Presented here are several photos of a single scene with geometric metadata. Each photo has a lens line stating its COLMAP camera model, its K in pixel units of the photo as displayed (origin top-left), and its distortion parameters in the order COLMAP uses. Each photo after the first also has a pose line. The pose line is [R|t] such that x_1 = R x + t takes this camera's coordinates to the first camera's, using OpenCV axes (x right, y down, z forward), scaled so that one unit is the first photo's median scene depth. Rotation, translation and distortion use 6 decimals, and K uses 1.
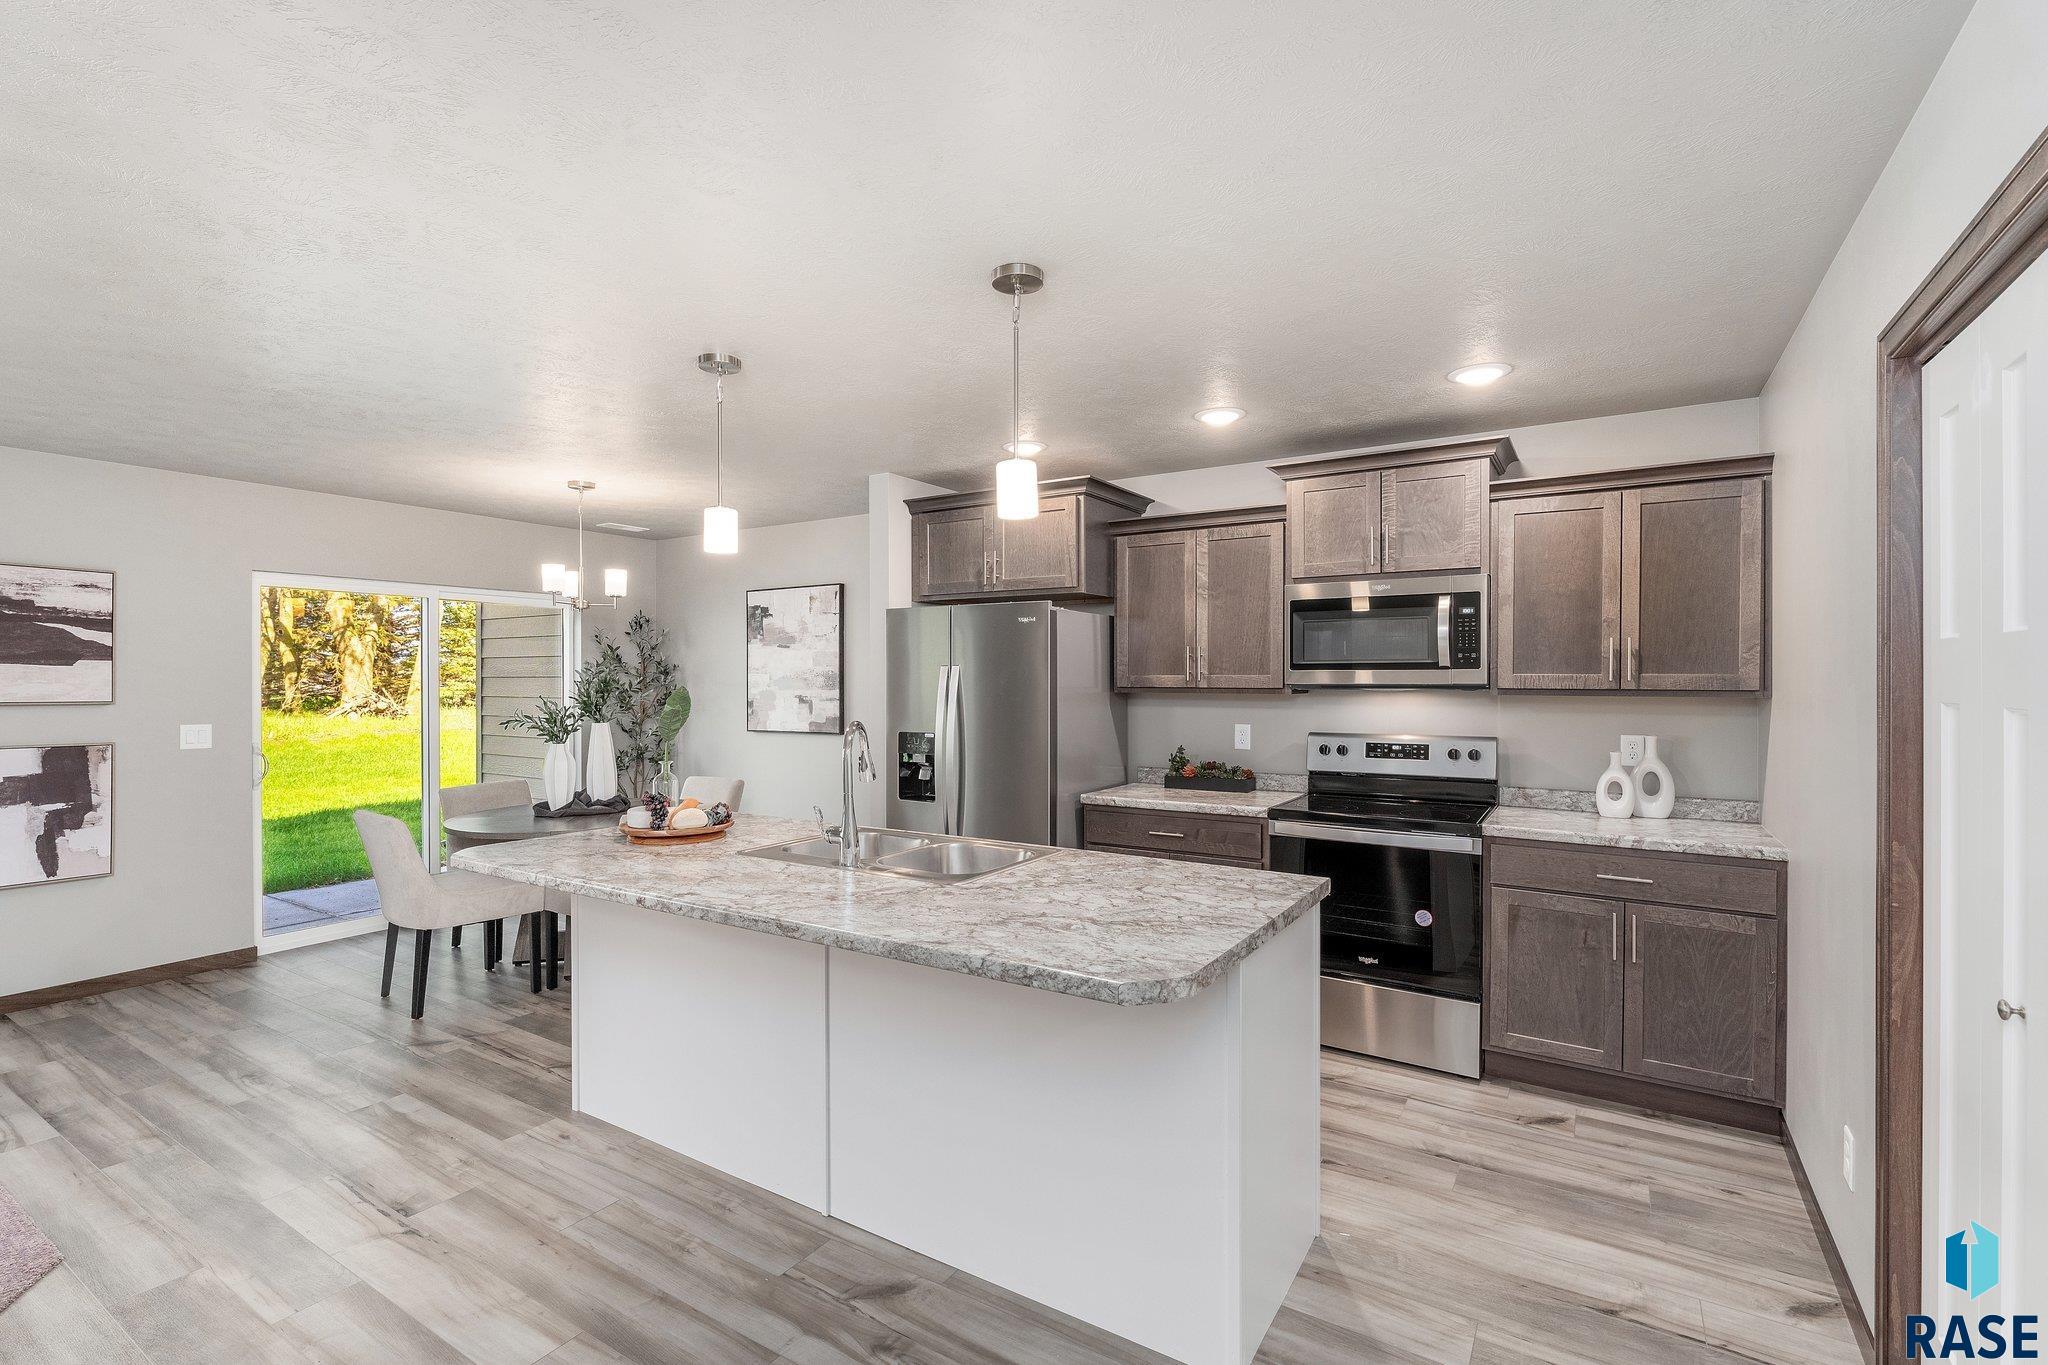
lens RADIAL K [[933.6, 0, 1025.5], [0, 933.6, 684.6], [0, 0, 1]] dist [0.005434, 0.000816]
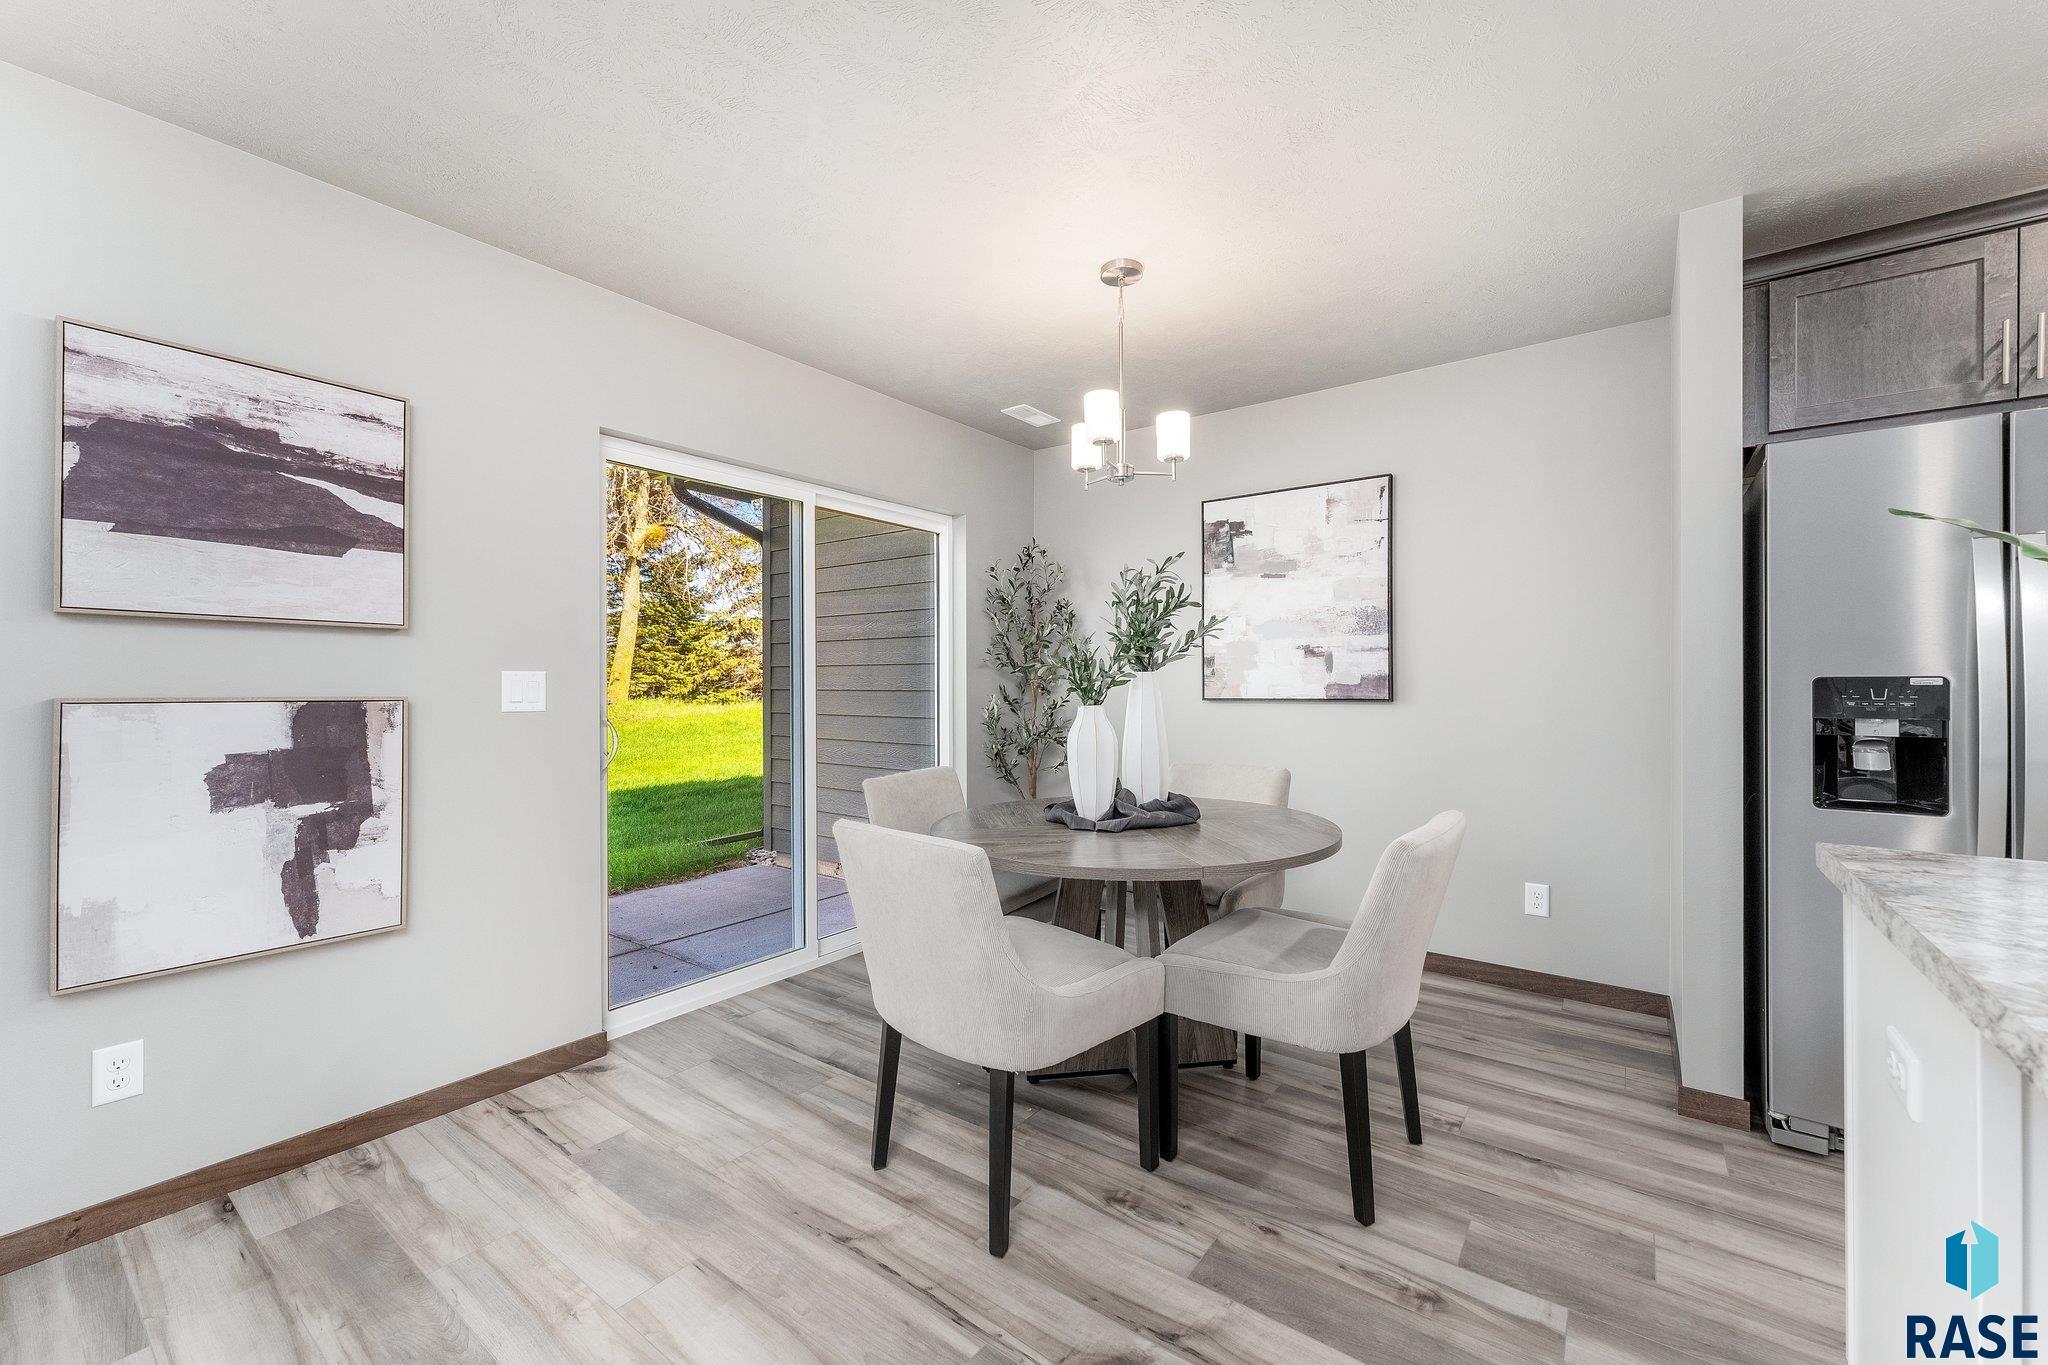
lens RADIAL K [[818.0, 0, 1015.1], [0, 818.0, 683.1], [0, 0, 1]] dist [0.003344, 0.000991]
pose [[0.996836, -0.003292, -0.079412, -0.567462], [0.002898, 0.999983, -0.005071, 0.057868], [0.079427, 0.004825, 0.996829, 0.537093]]
